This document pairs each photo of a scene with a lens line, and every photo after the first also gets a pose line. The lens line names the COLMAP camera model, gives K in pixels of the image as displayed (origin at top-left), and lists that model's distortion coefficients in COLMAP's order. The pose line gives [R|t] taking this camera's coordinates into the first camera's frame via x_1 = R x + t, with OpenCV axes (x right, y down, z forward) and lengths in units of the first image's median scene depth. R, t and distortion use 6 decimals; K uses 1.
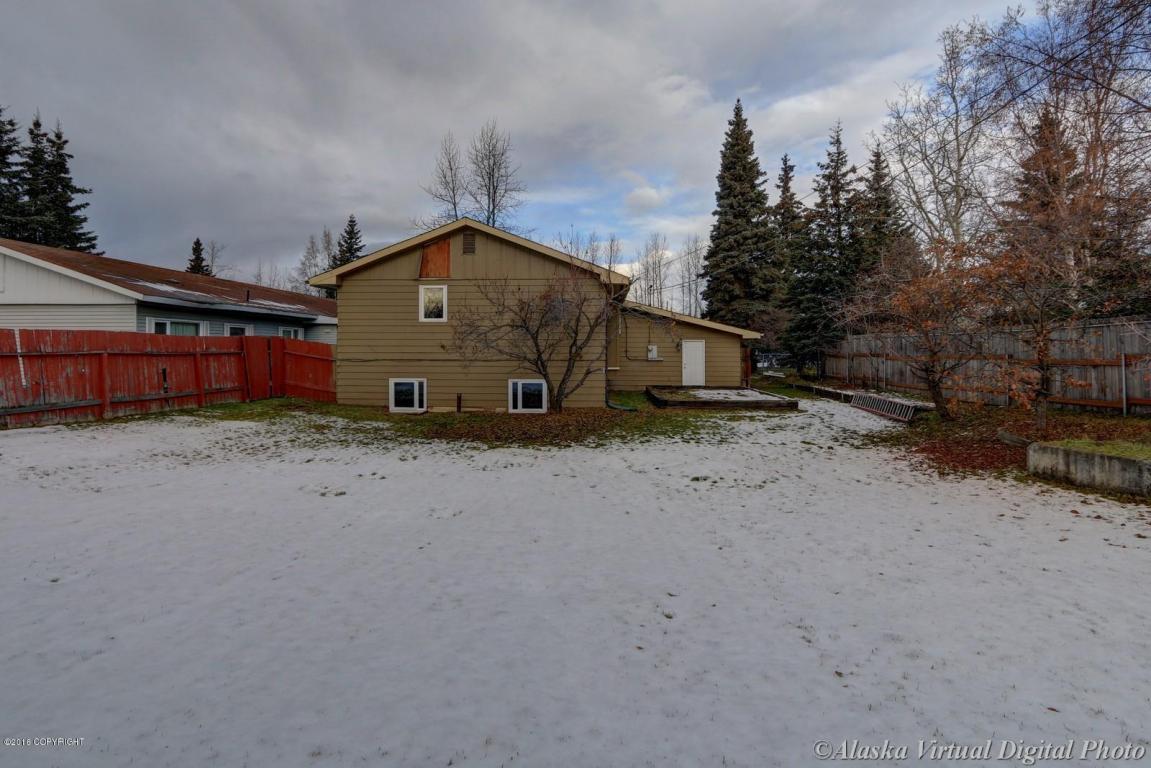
lens RADIAL K [[532.4, 0, 518.5], [0, 532.4, 351.0], [0, 0, 1]] dist [-0.017273, -0.000768]
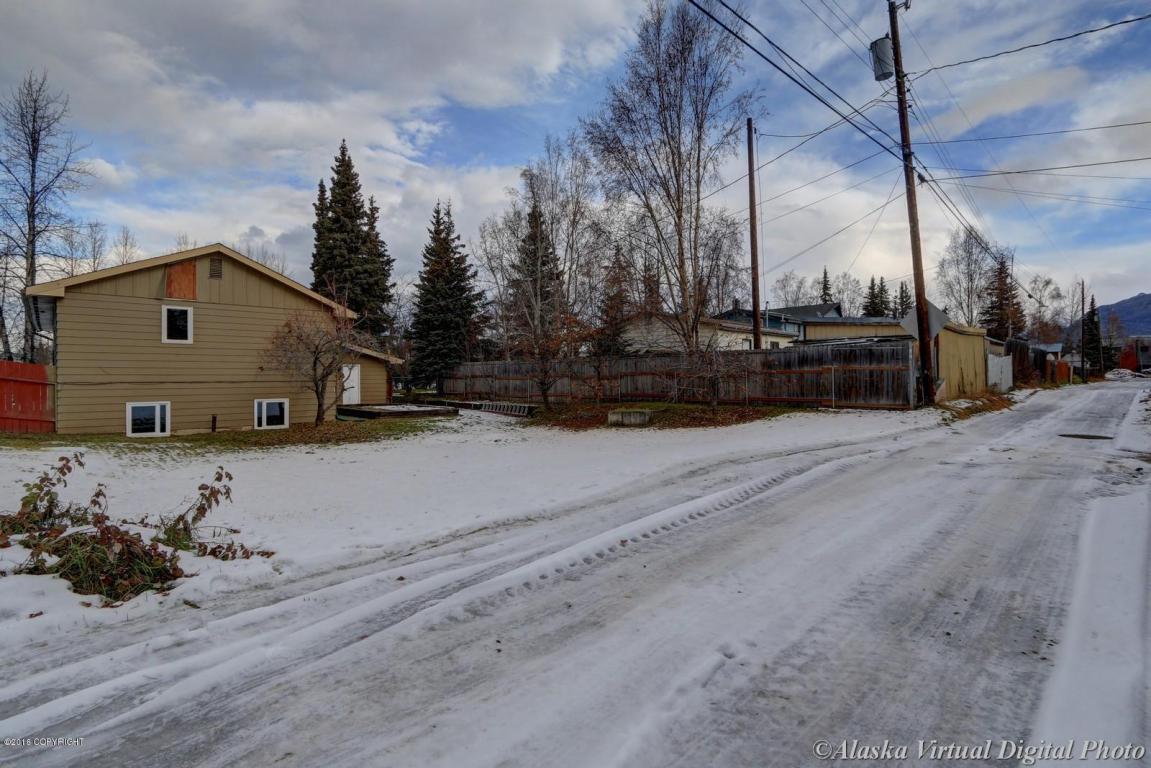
lens RADIAL K [[532.4, 0, 574.9], [0, 532.4, 381.7], [0, 0, 1]] dist [-0.017273, -0.000768]
pose [[0.645028, -0.014006, 0.764031, -0.426193], [0.006449, 0.999896, 0.012885, 0.008146], [-0.764132, -0.003383, 0.645051, -0.183485]]
